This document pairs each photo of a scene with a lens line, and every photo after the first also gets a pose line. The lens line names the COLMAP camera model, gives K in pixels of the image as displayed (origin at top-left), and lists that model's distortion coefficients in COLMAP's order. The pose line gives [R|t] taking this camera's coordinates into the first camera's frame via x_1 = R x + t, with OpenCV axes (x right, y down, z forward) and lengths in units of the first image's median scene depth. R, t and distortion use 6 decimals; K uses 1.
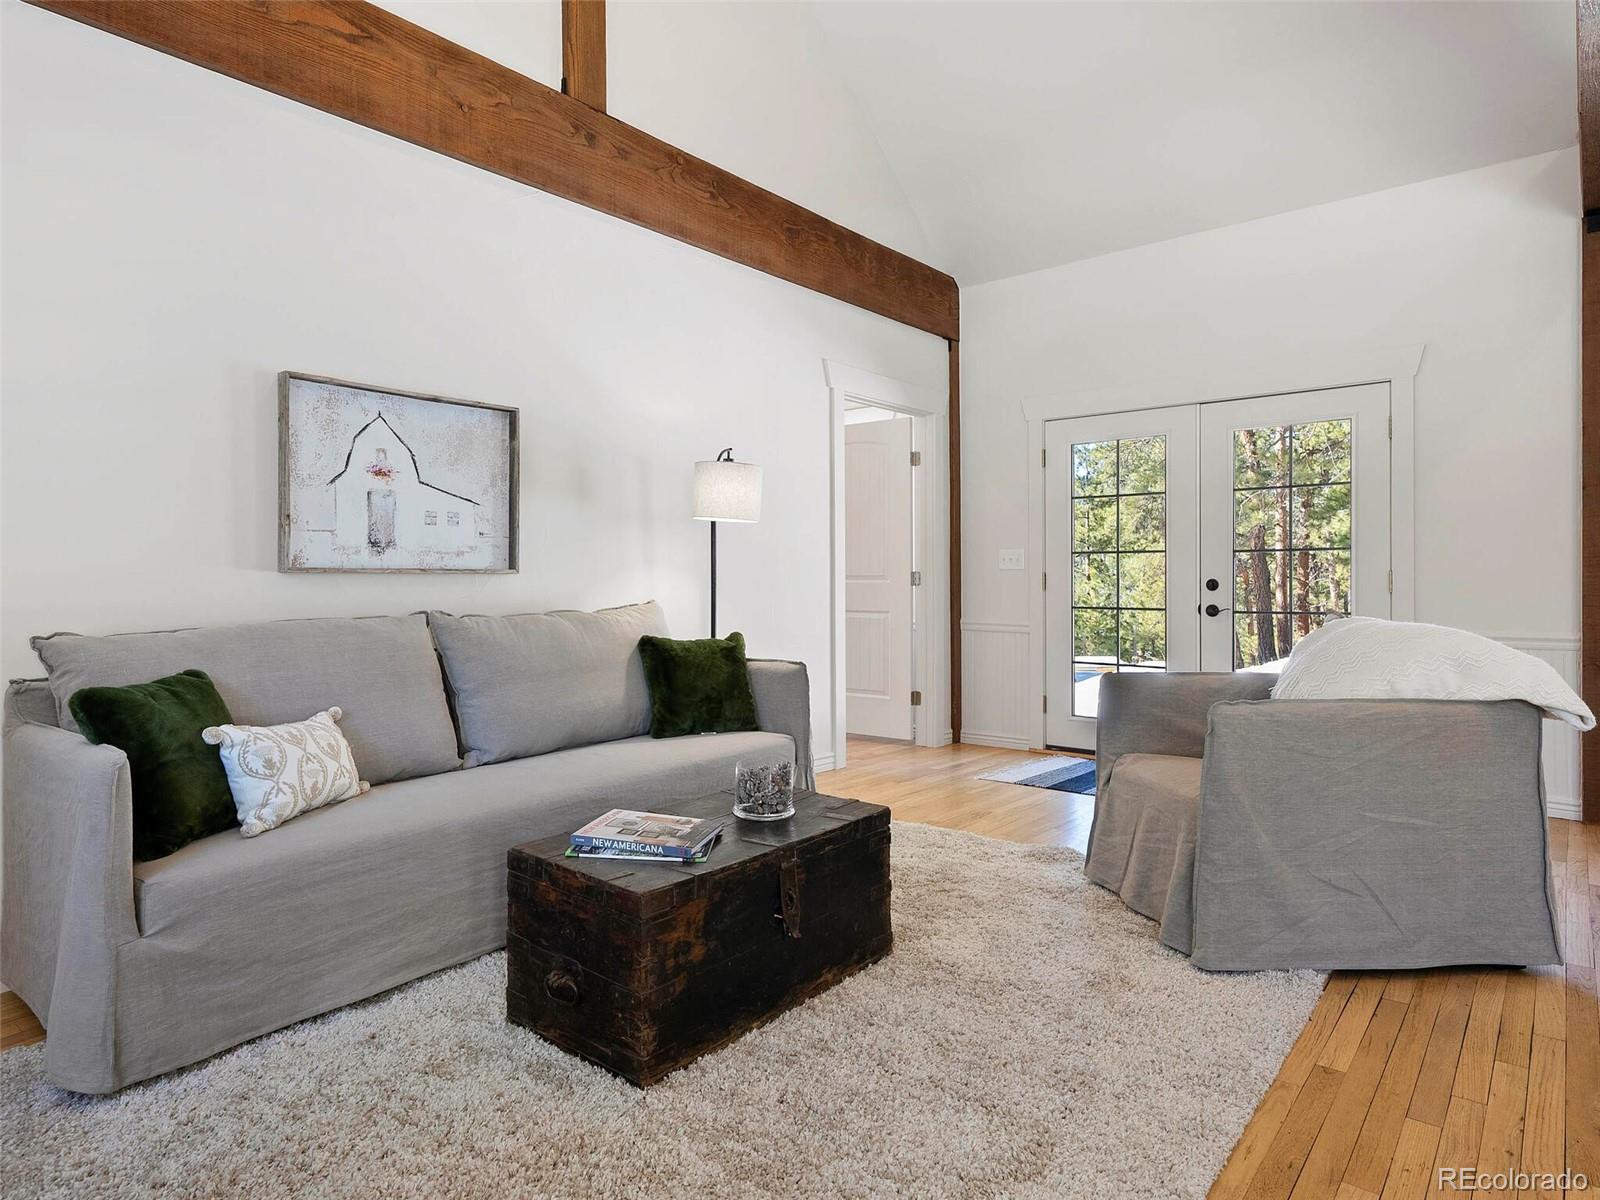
lens RADIAL K [[926.5, 0, 800.0], [0, 926.5, 600.0], [0, 0, 1]] dist [-0.000152, -0.000007]
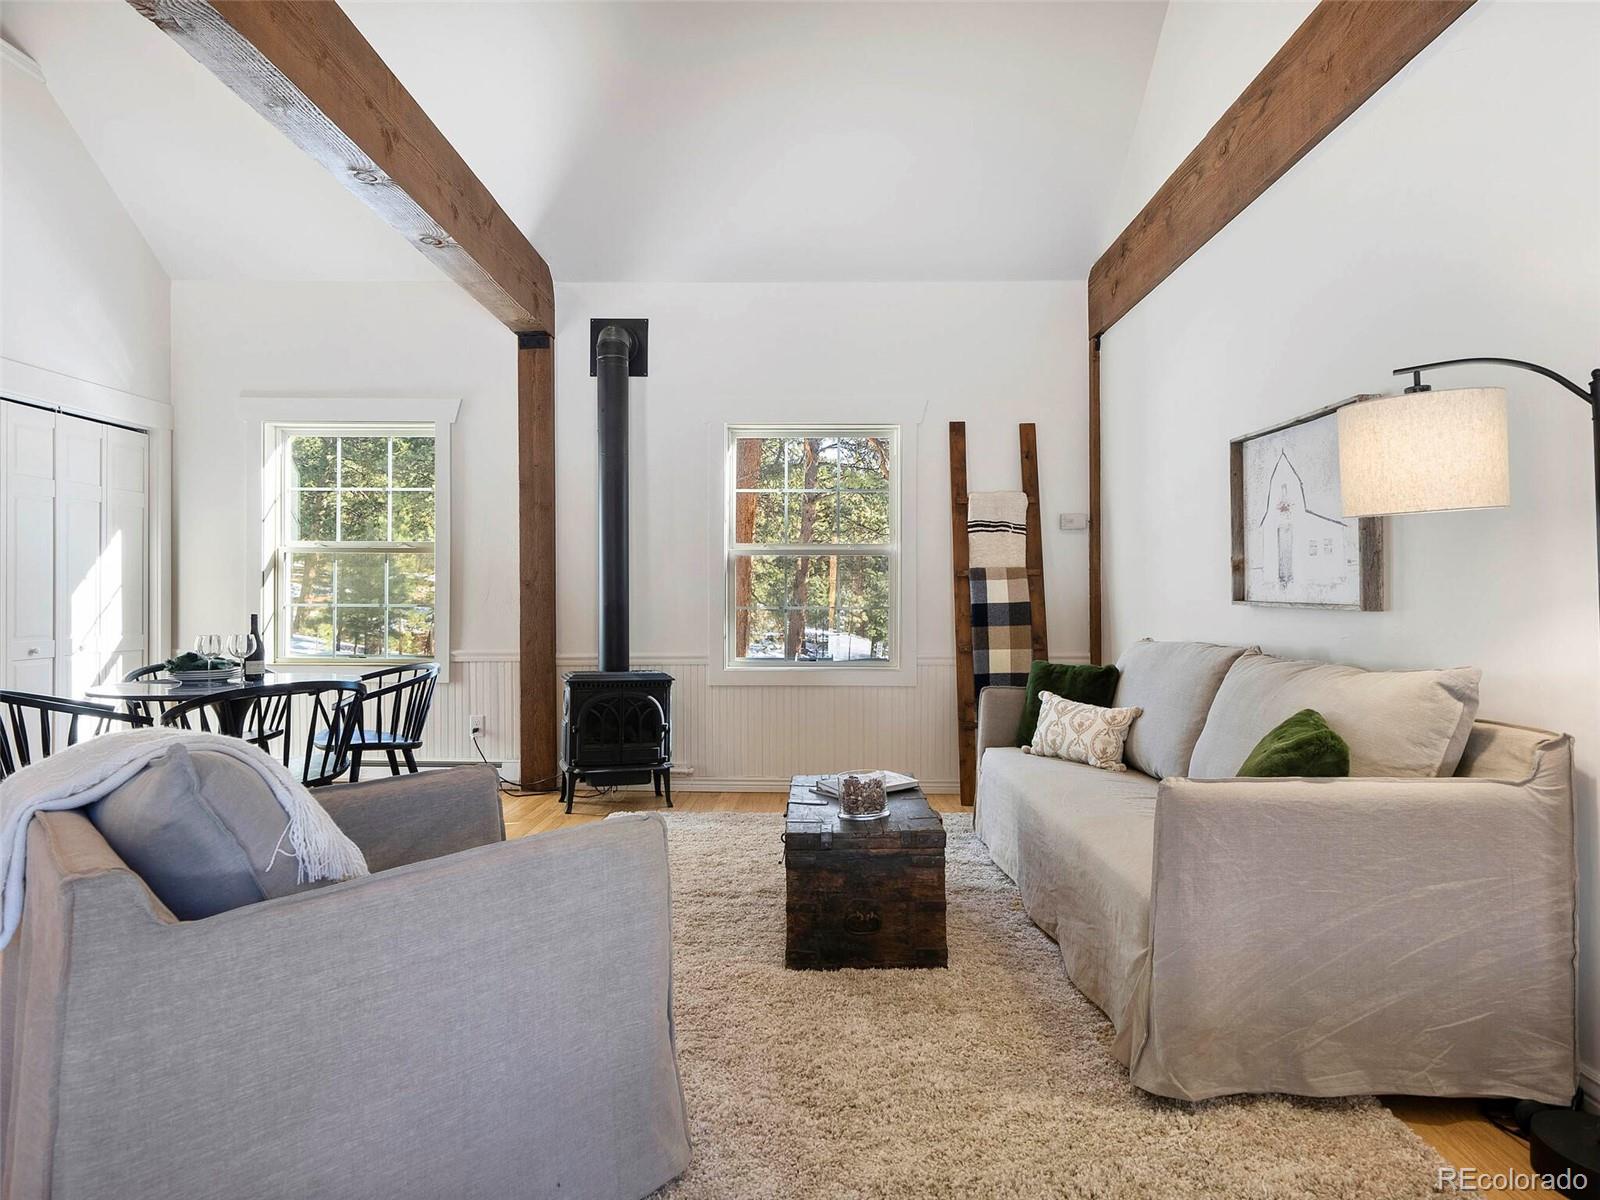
lens RADIAL K [[885.4, 0, 800.0], [0, 885.4, 600.0], [0, 0, 1]] dist [0.001098, 0.000345]
pose [[-0.767021, 0.015378, -0.641437, 0.580038], [-0.008274, 0.999393, 0.033854, -0.065270], [0.641568, 0.031275, -0.766428, 1.408713]]
